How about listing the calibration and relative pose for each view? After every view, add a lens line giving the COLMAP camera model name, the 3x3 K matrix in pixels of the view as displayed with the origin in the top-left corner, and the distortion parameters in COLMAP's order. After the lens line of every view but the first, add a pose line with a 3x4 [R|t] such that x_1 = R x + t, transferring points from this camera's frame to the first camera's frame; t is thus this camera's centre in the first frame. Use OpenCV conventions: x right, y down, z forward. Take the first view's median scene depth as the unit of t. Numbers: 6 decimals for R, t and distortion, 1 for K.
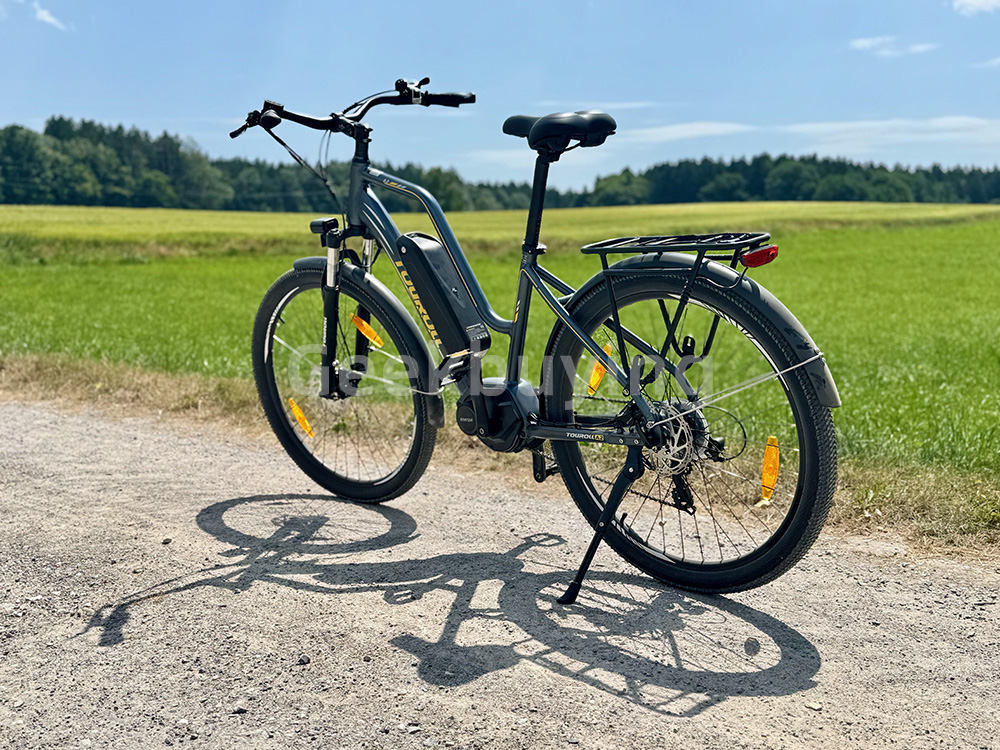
lens RADIAL K [[1124.9, 0, 506.4], [0, 1124.9, 374.1], [0, 0, 1]] dist [0.117582, 0.000000]
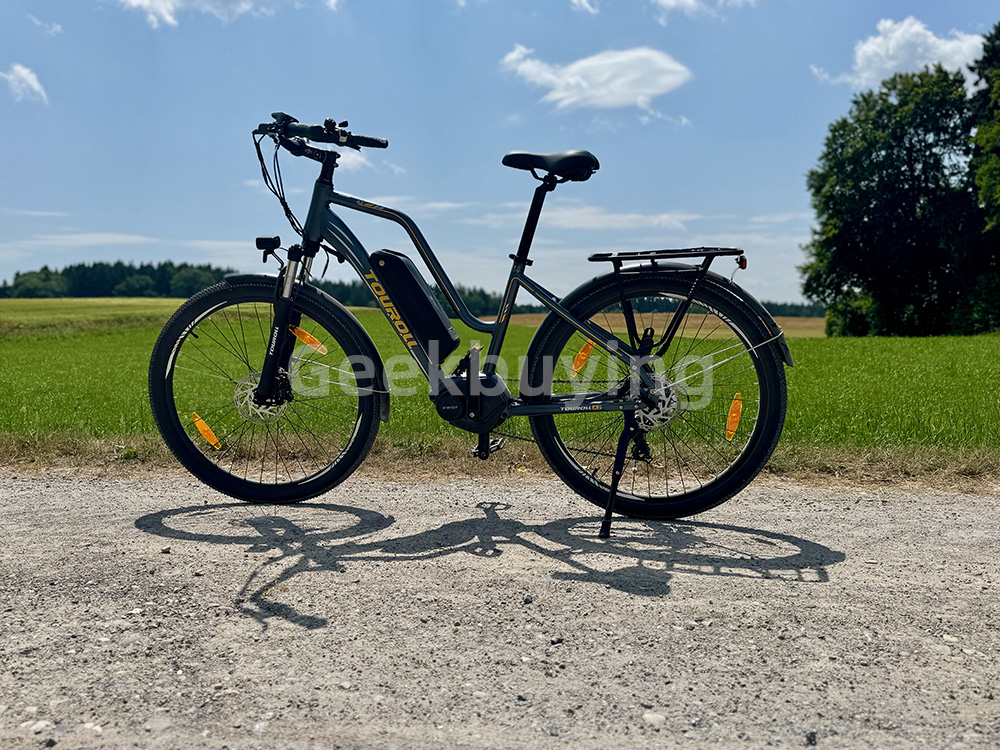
lens RADIAL K [[875.8, 0, 490.0], [0, 875.8, 379.3], [0, 0, 1]] dist [0.062986, -0.112683]
pose [[0.822176, -0.025298, 0.568671, -0.434609], [0.063795, 0.996813, -0.047890, 0.048428], [-0.565647, 0.075652, 0.821170, 0.190451]]
